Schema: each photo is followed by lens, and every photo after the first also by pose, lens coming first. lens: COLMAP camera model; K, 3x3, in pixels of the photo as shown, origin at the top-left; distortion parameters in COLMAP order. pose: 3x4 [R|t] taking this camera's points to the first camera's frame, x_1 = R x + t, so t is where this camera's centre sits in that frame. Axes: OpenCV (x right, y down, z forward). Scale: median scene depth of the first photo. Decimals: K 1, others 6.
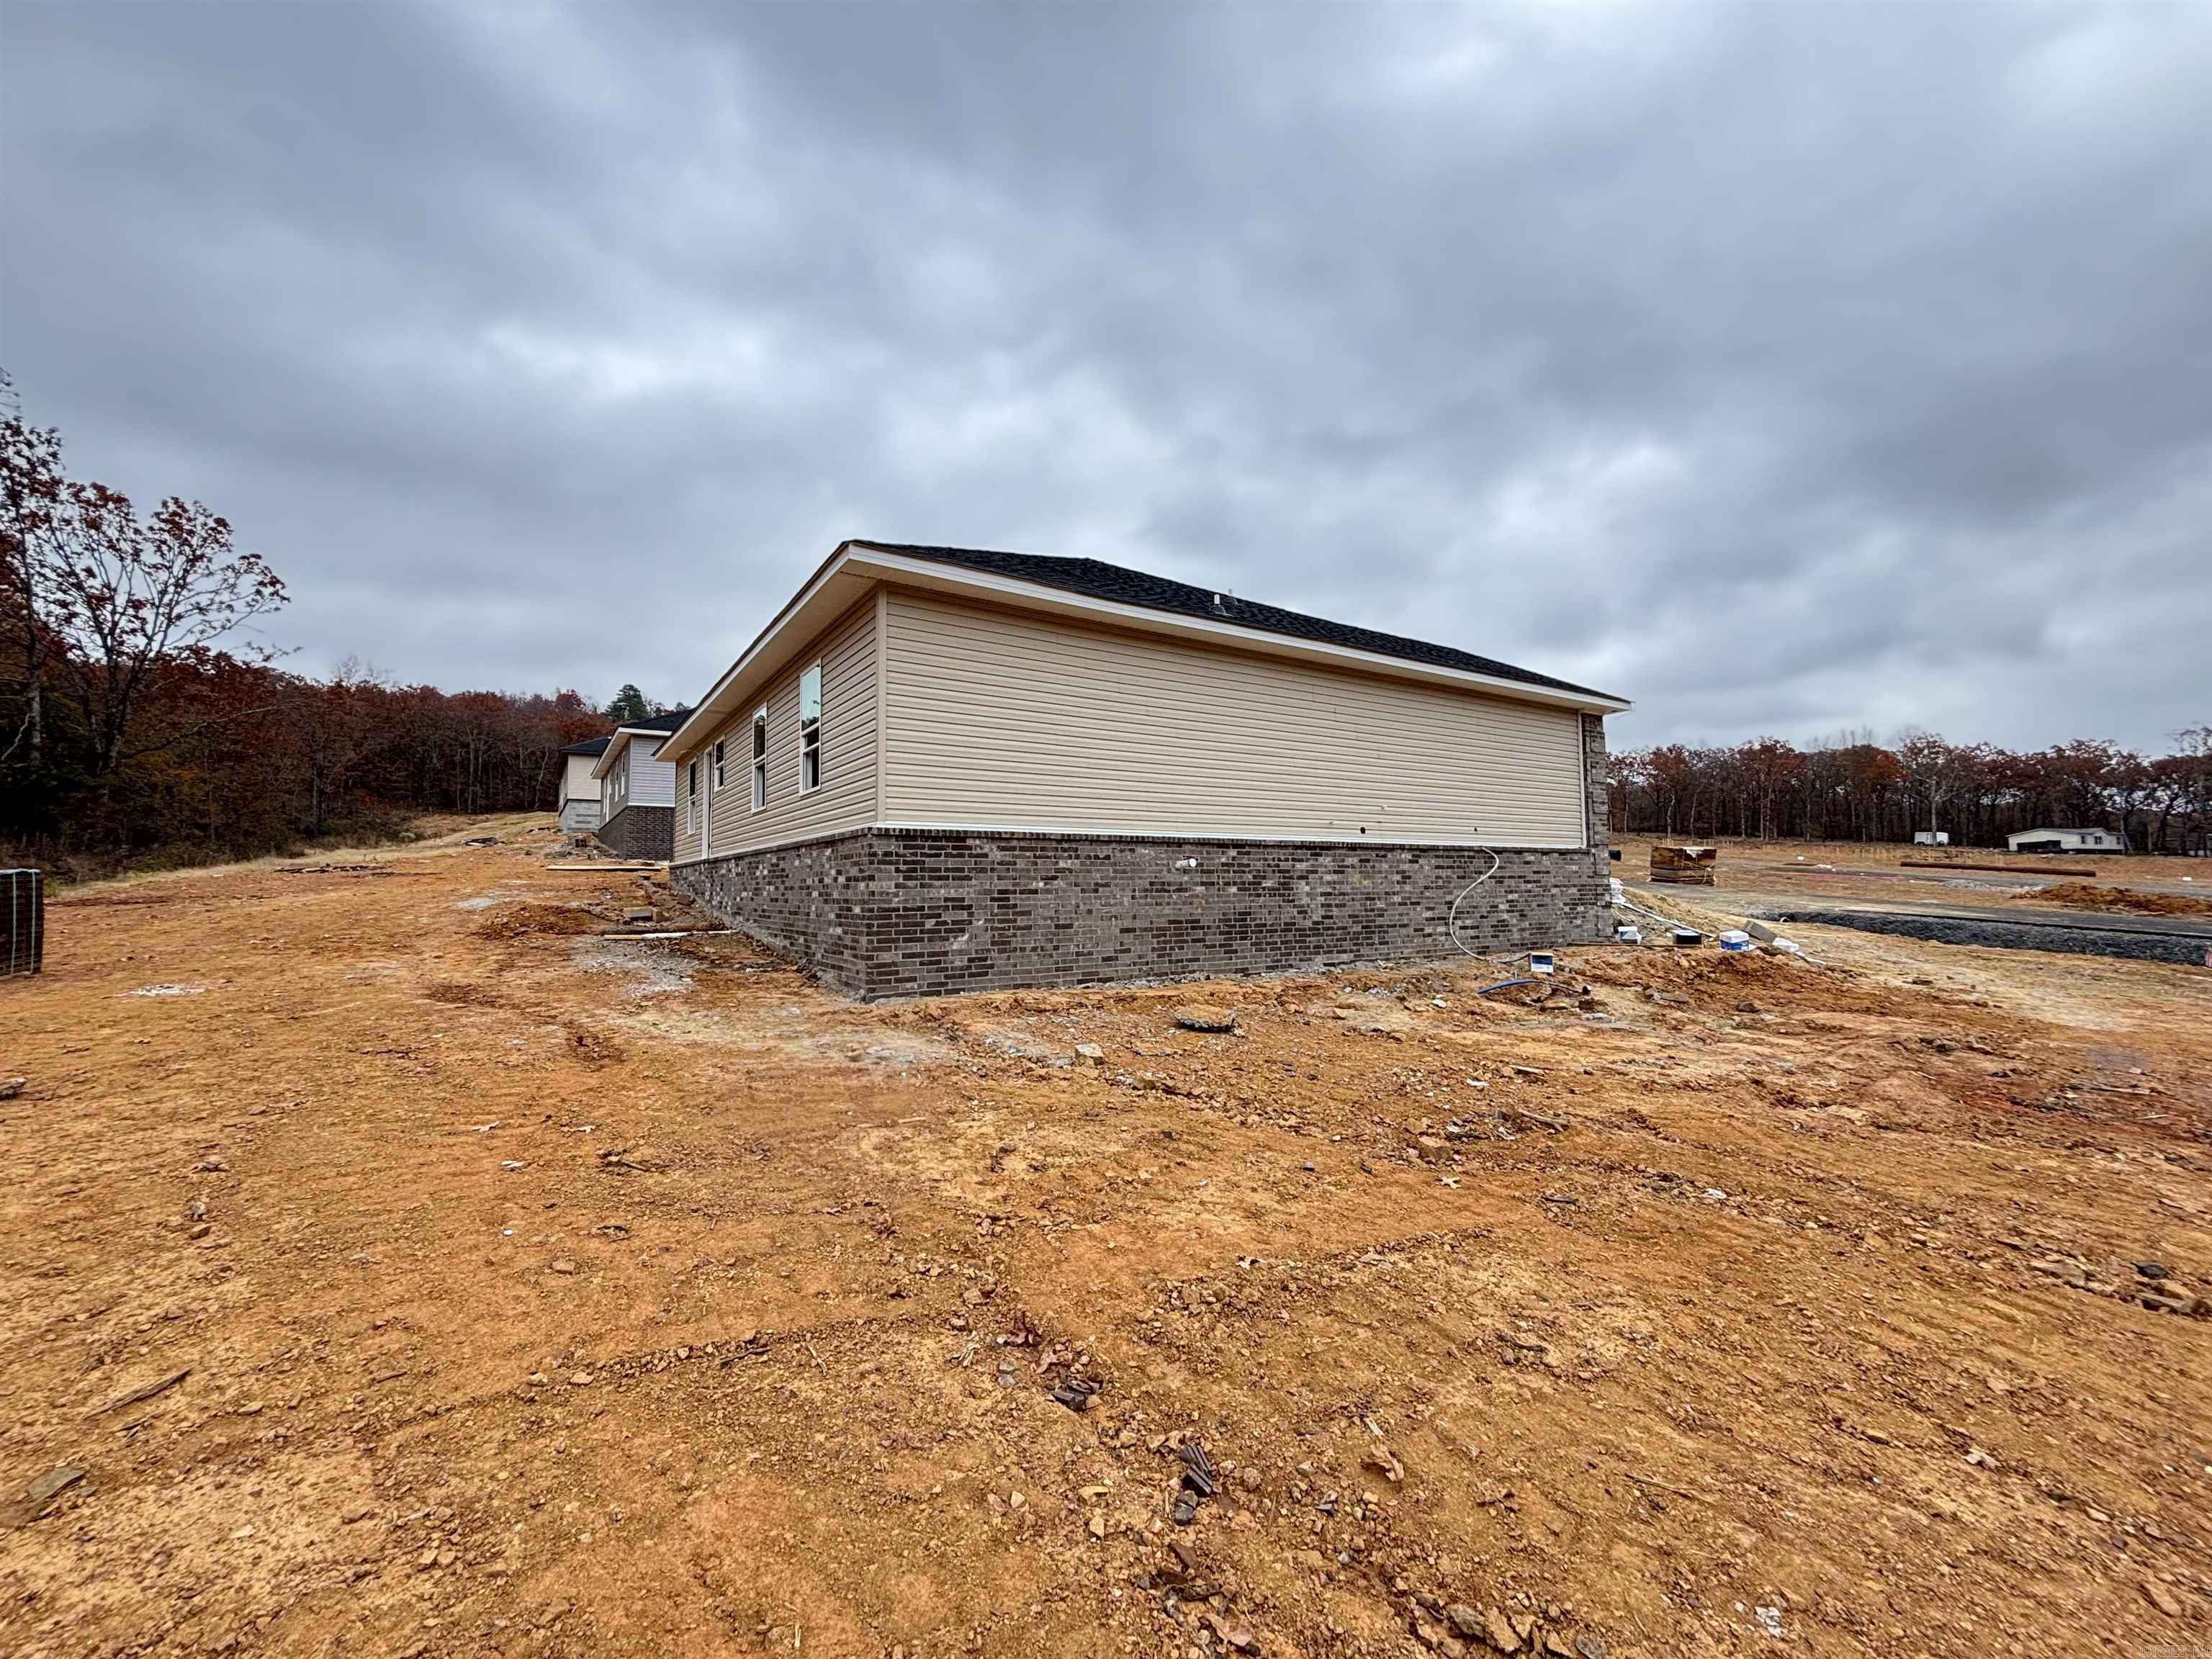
lens RADIAL K [[891.0, 0, 1109.2], [0, 891.0, 834.0], [0, 0, 1]] dist [-0.000766, 0.000621]
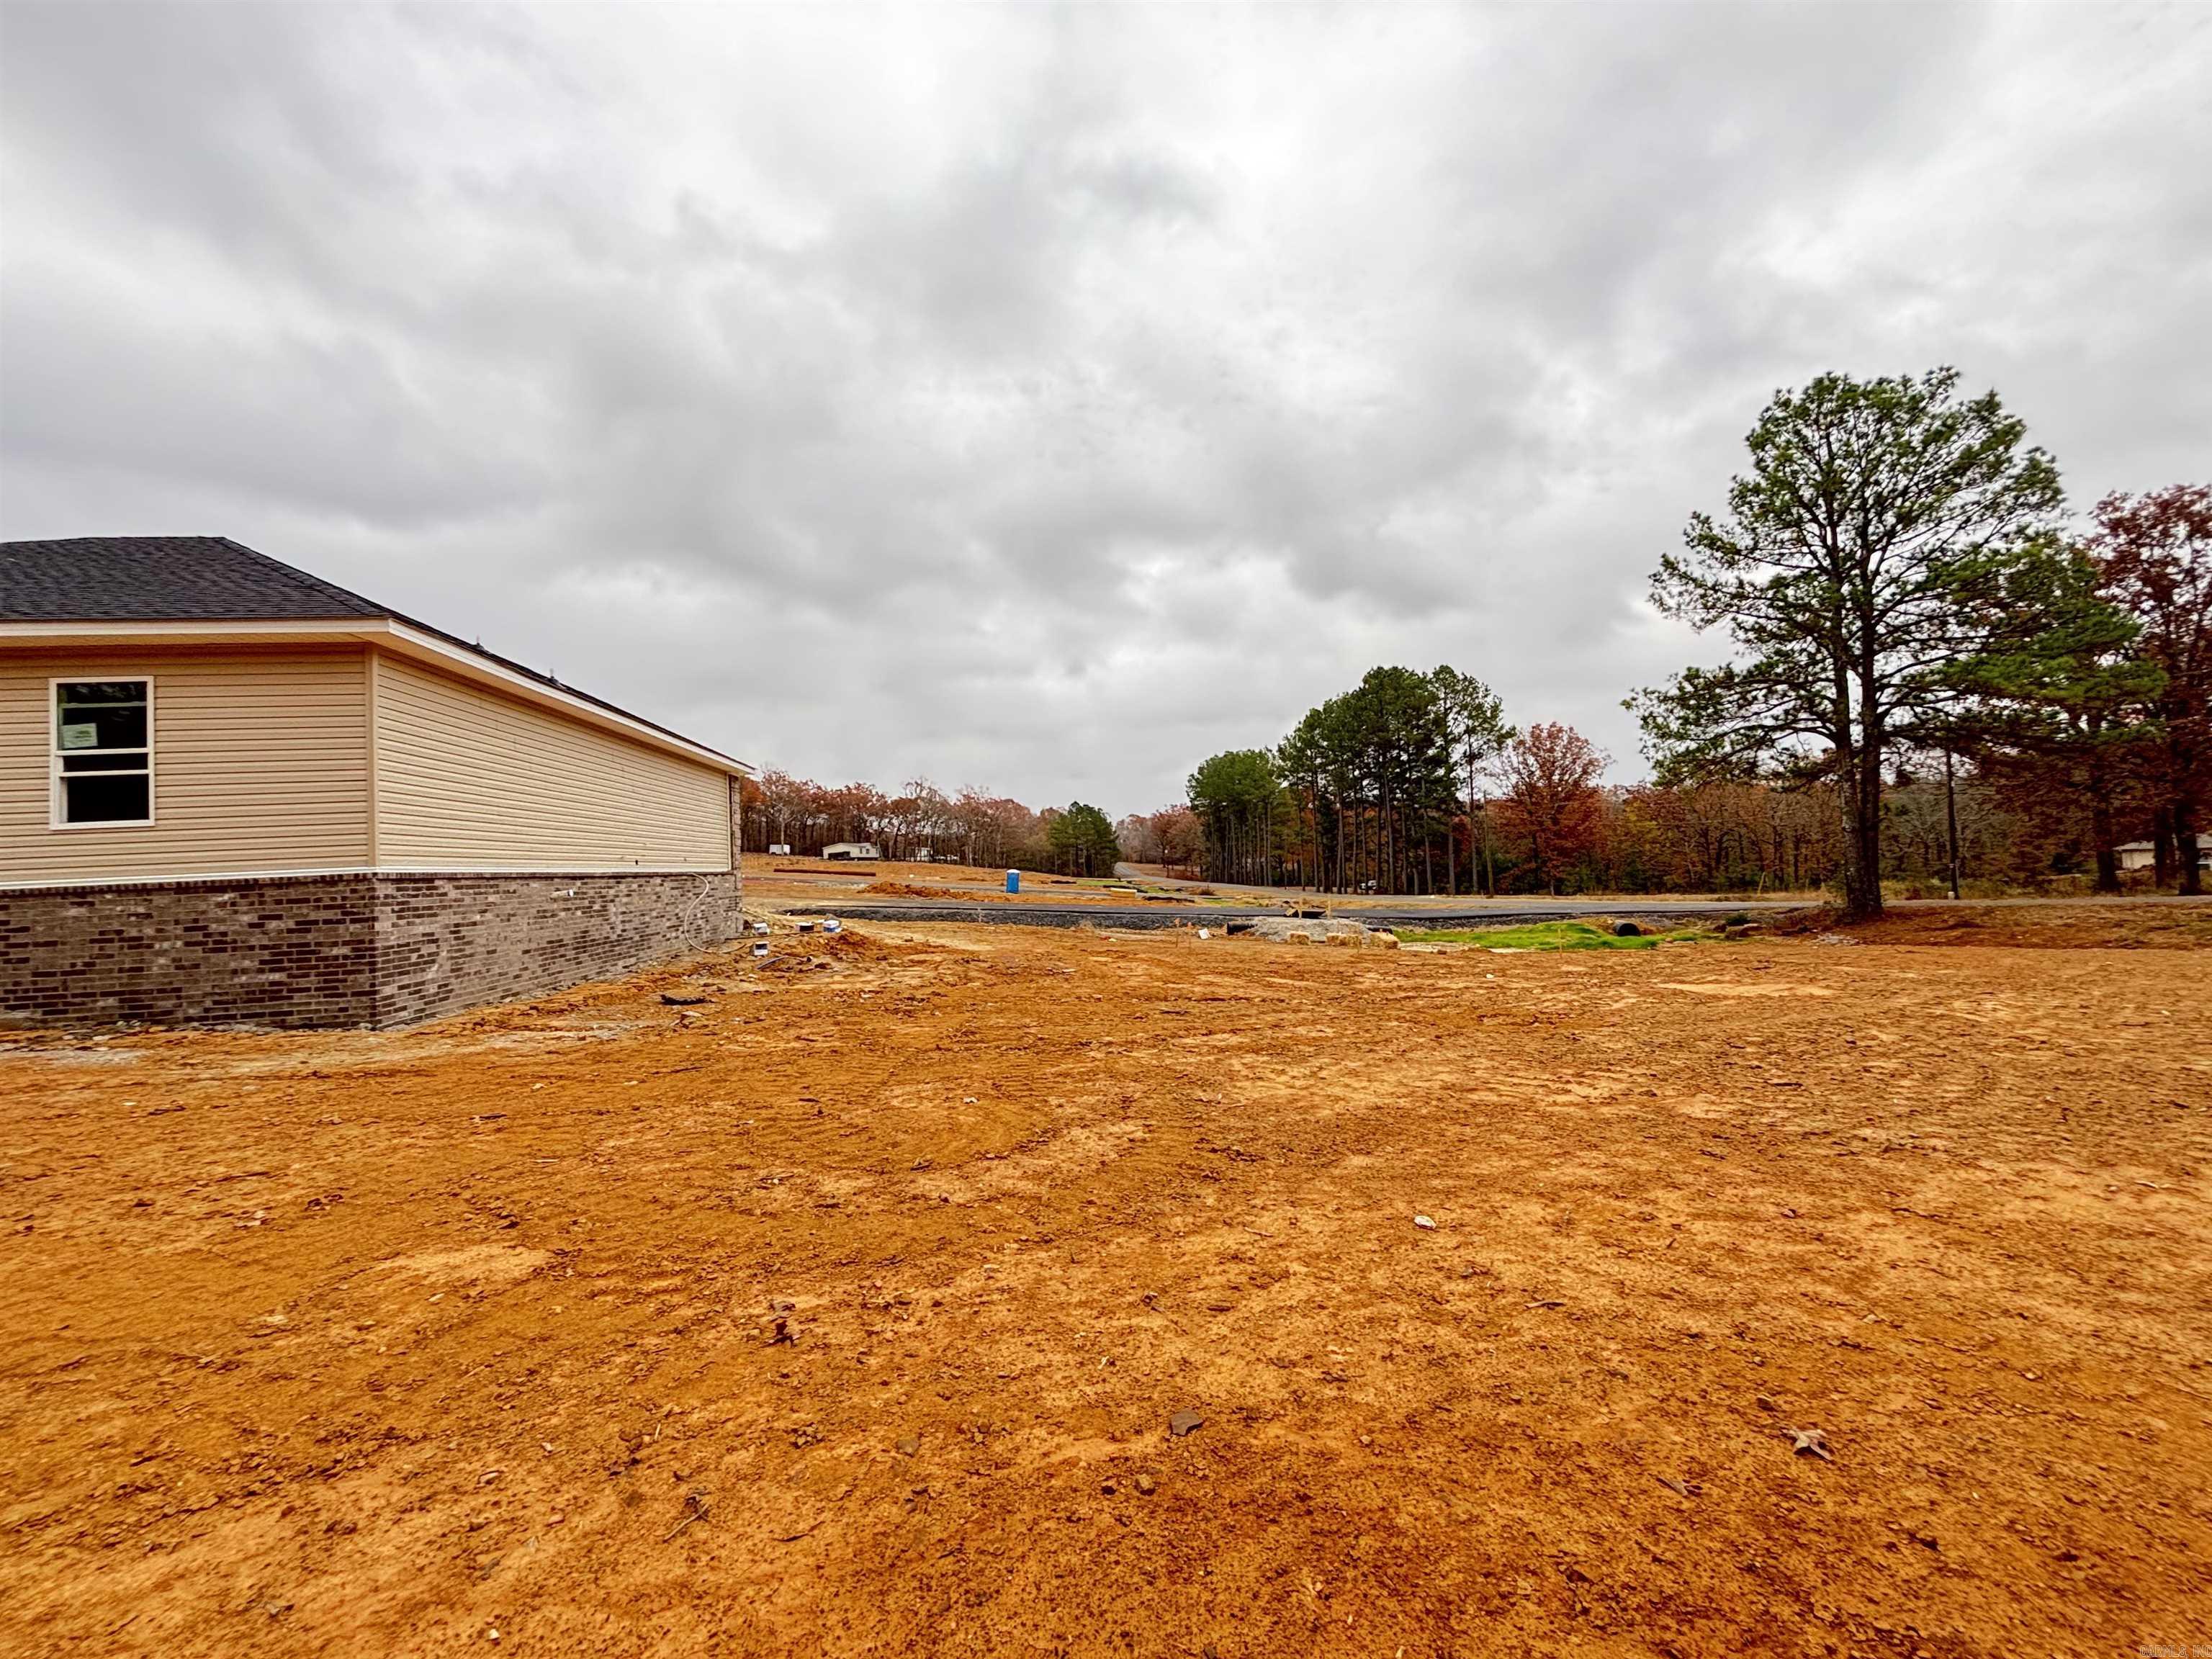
lens RADIAL K [[891.0, 0, 1117.3], [0, 891.0, 810.3], [0, 0, 1]] dist [-0.000766, 0.000621]
pose [[0.430623, 0.043379, 0.901489, -0.508705], [-0.012003, 0.999031, -0.042339, -0.028627], [-0.902452, 0.007411, 0.430727, -0.169915]]
